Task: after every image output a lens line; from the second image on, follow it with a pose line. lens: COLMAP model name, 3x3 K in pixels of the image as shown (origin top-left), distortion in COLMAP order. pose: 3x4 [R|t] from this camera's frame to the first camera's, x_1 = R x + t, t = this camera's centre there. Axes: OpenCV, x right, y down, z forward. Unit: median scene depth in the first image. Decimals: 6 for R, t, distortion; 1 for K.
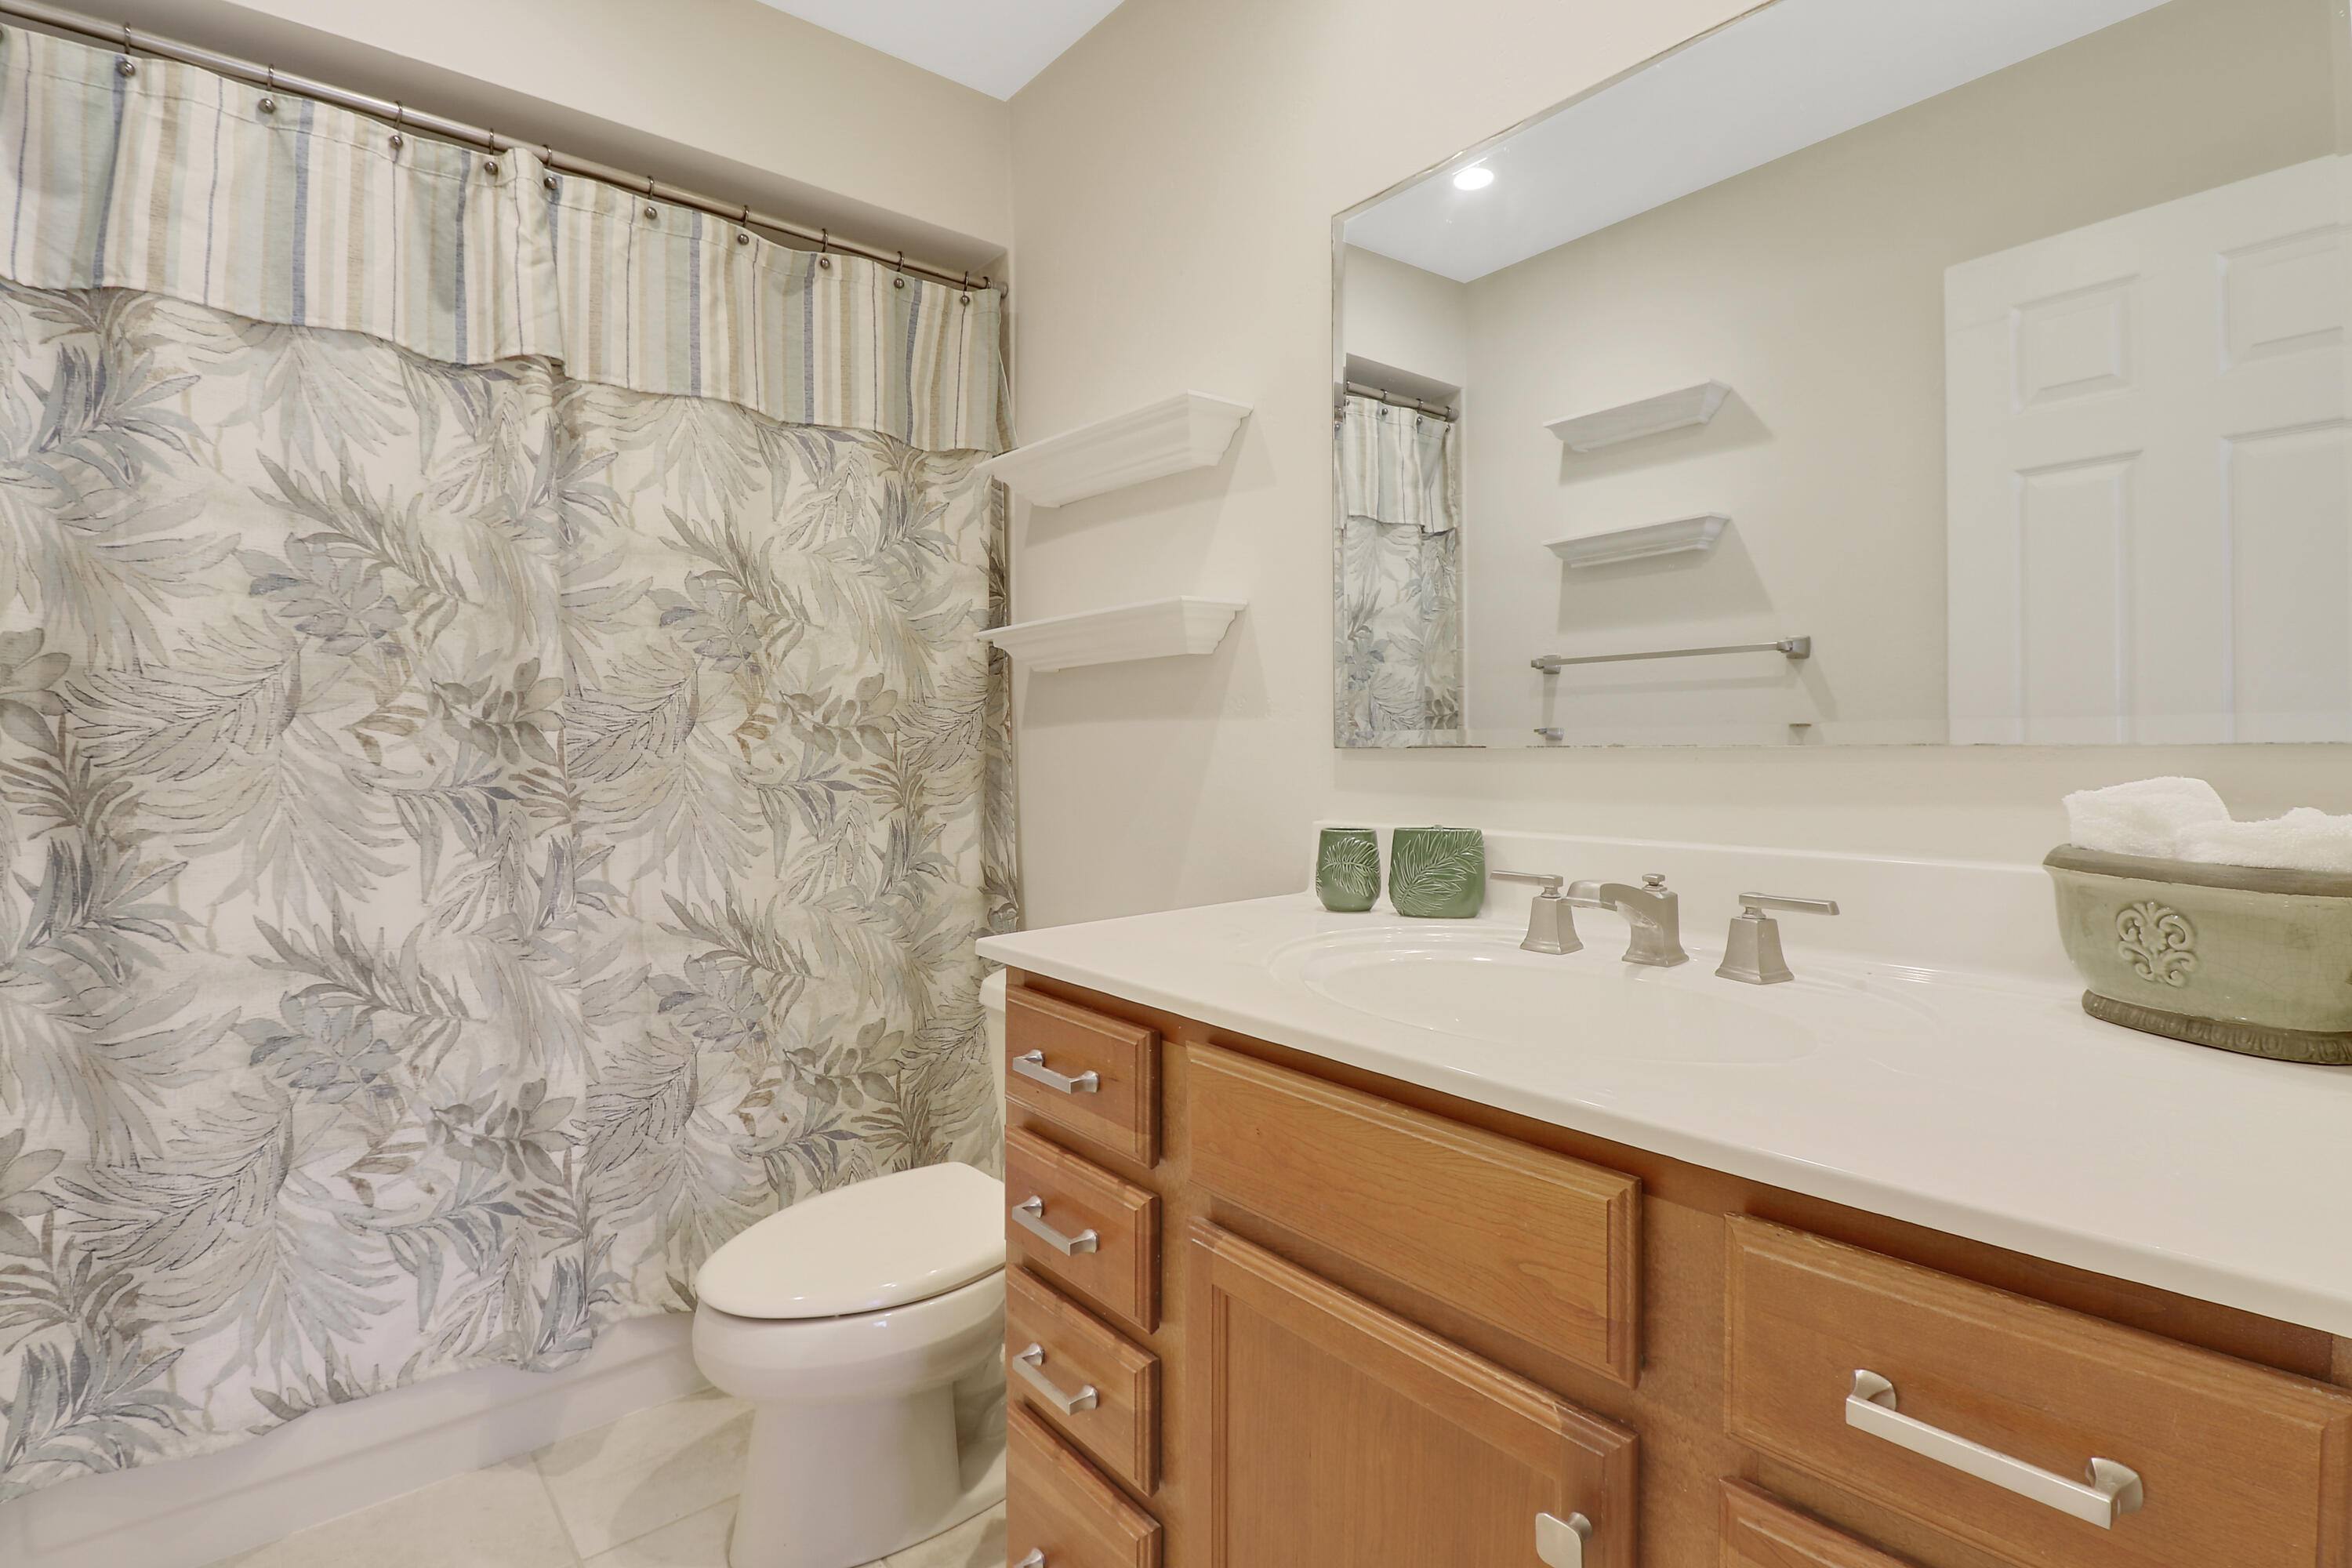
lens RADIAL K [[1110.5, 0, 1174.6], [0, 1110.5, 758.4], [0, 0, 1]] dist [-0.004754, -0.000709]
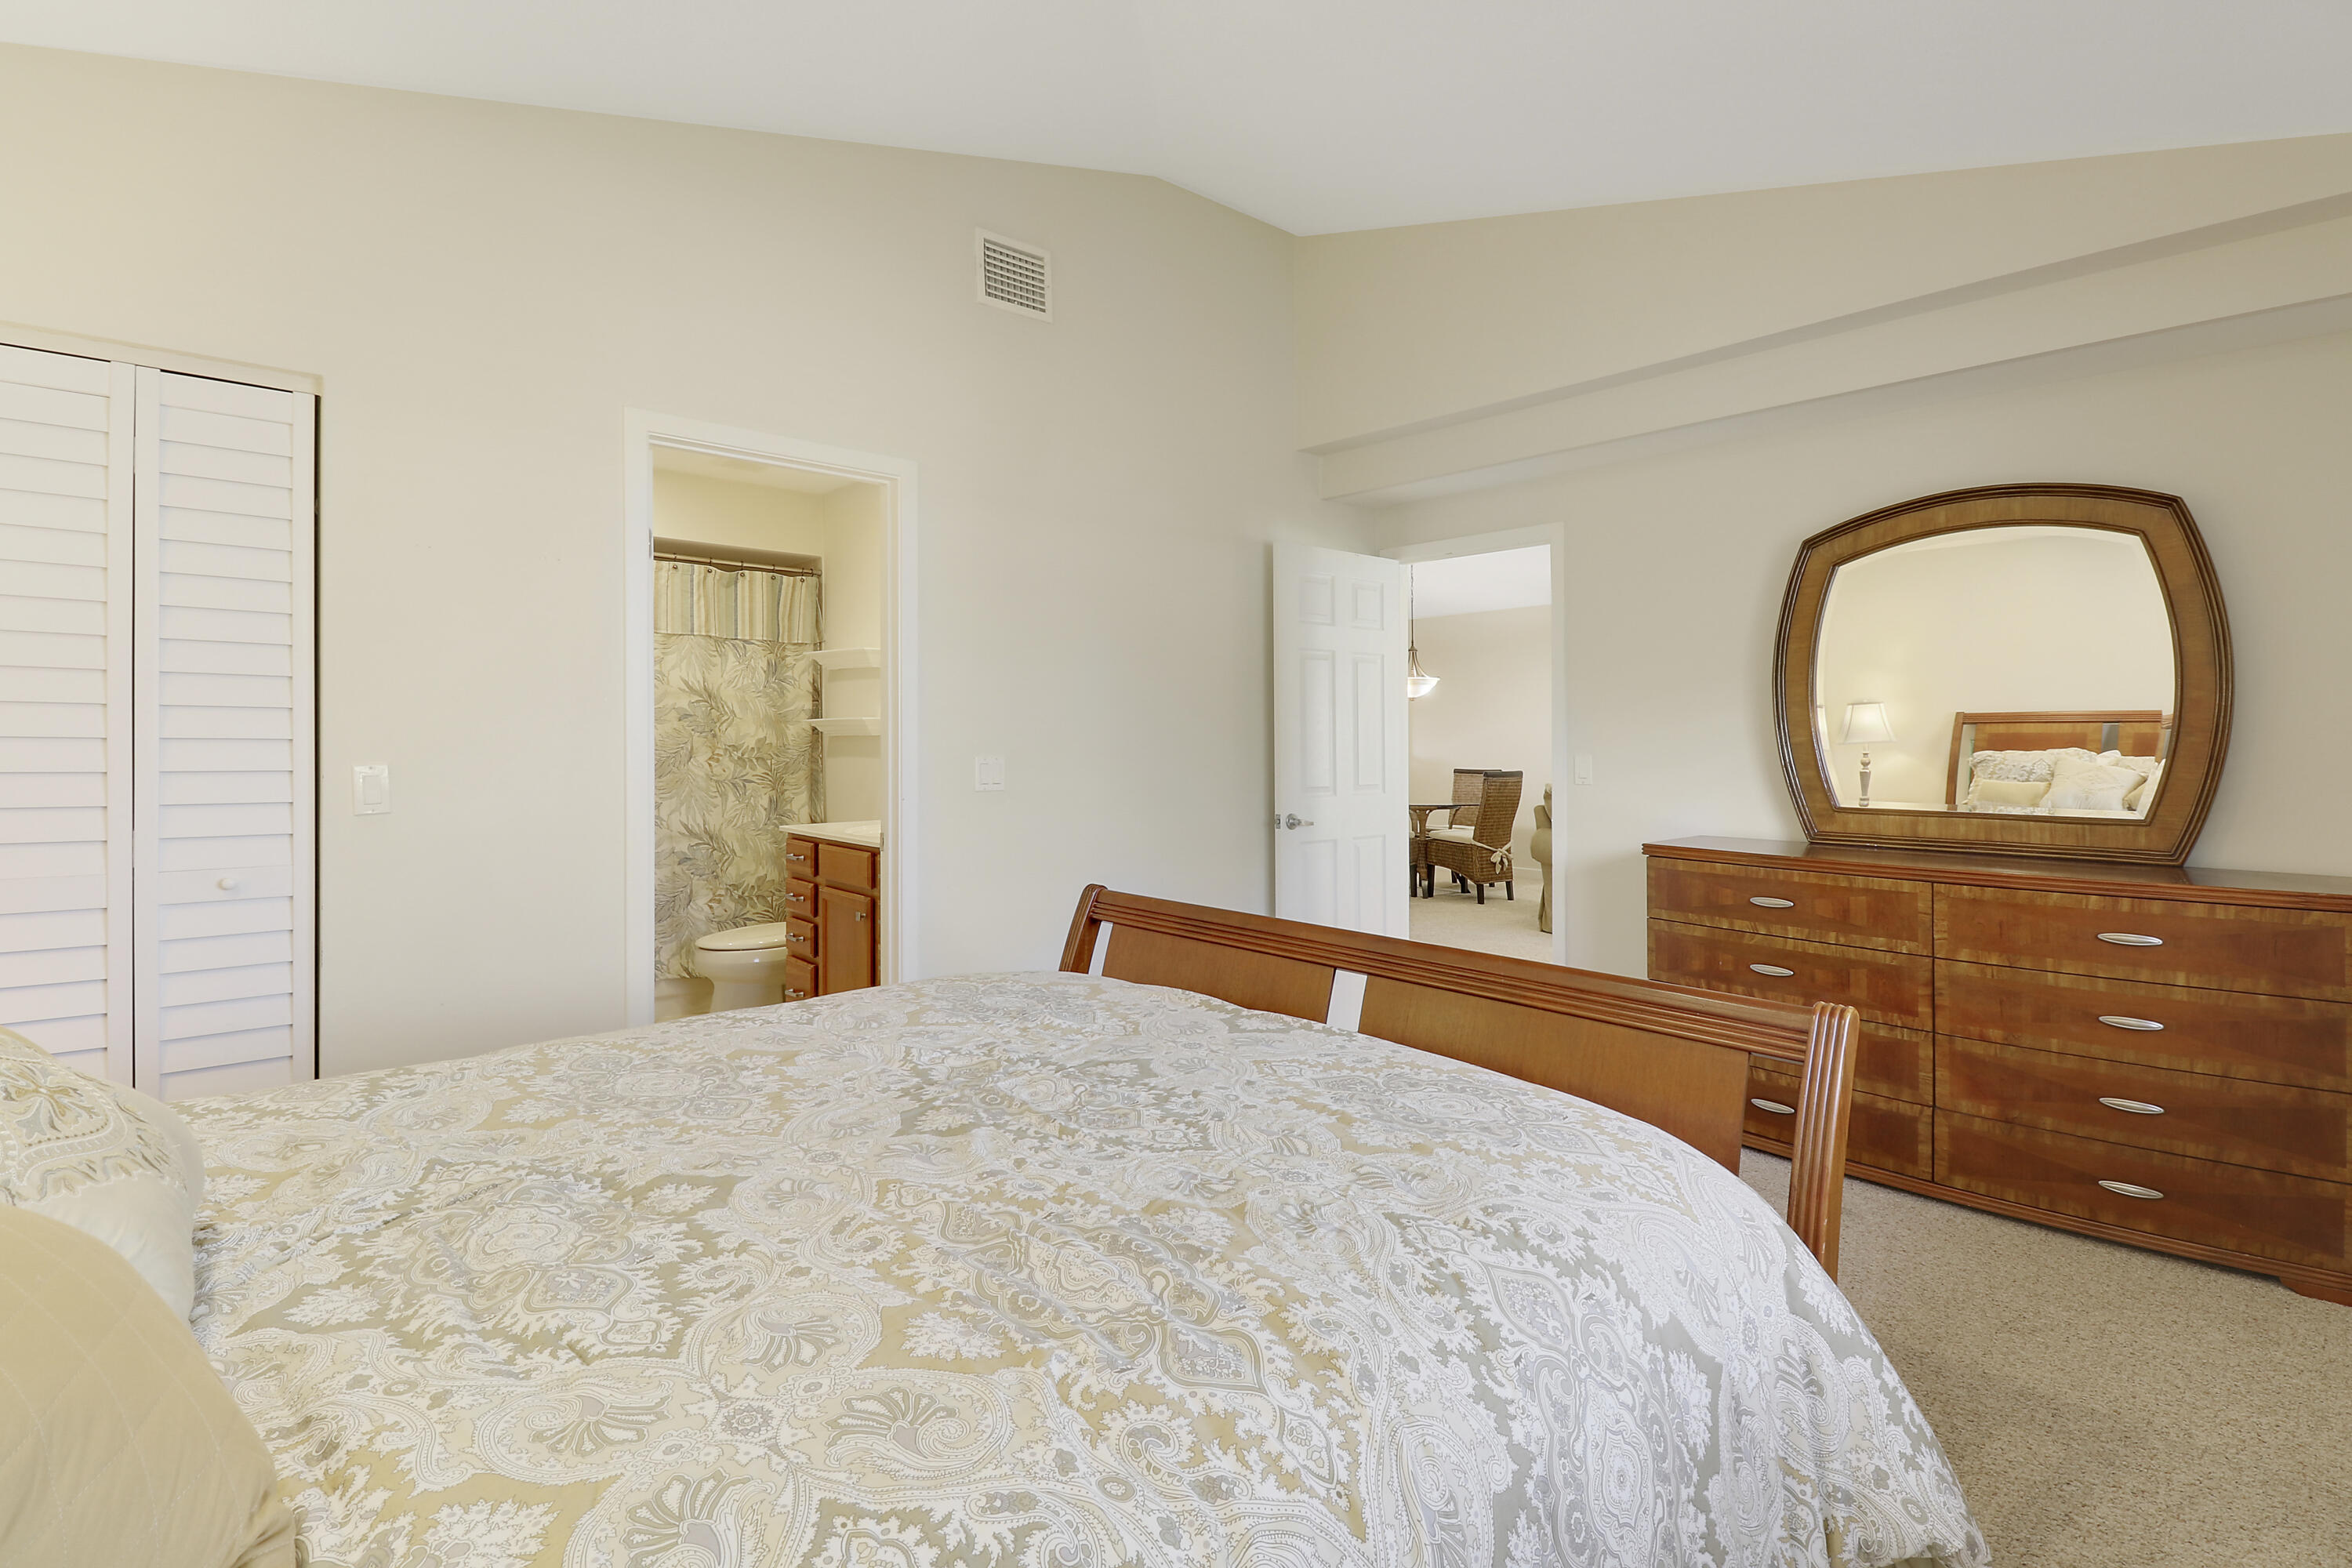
lens RADIAL K [[1149.0, 0, 1176.0], [0, 1149.0, 784.0], [0, 0, 1]] dist [-0.000237, -0.000097]
pose [[0.999541, 0.012595, 0.027567, 0.603492], [-0.013421, 0.999460, 0.029998, -0.060510], [-0.027175, -0.030354, 0.999170, -1.650282]]
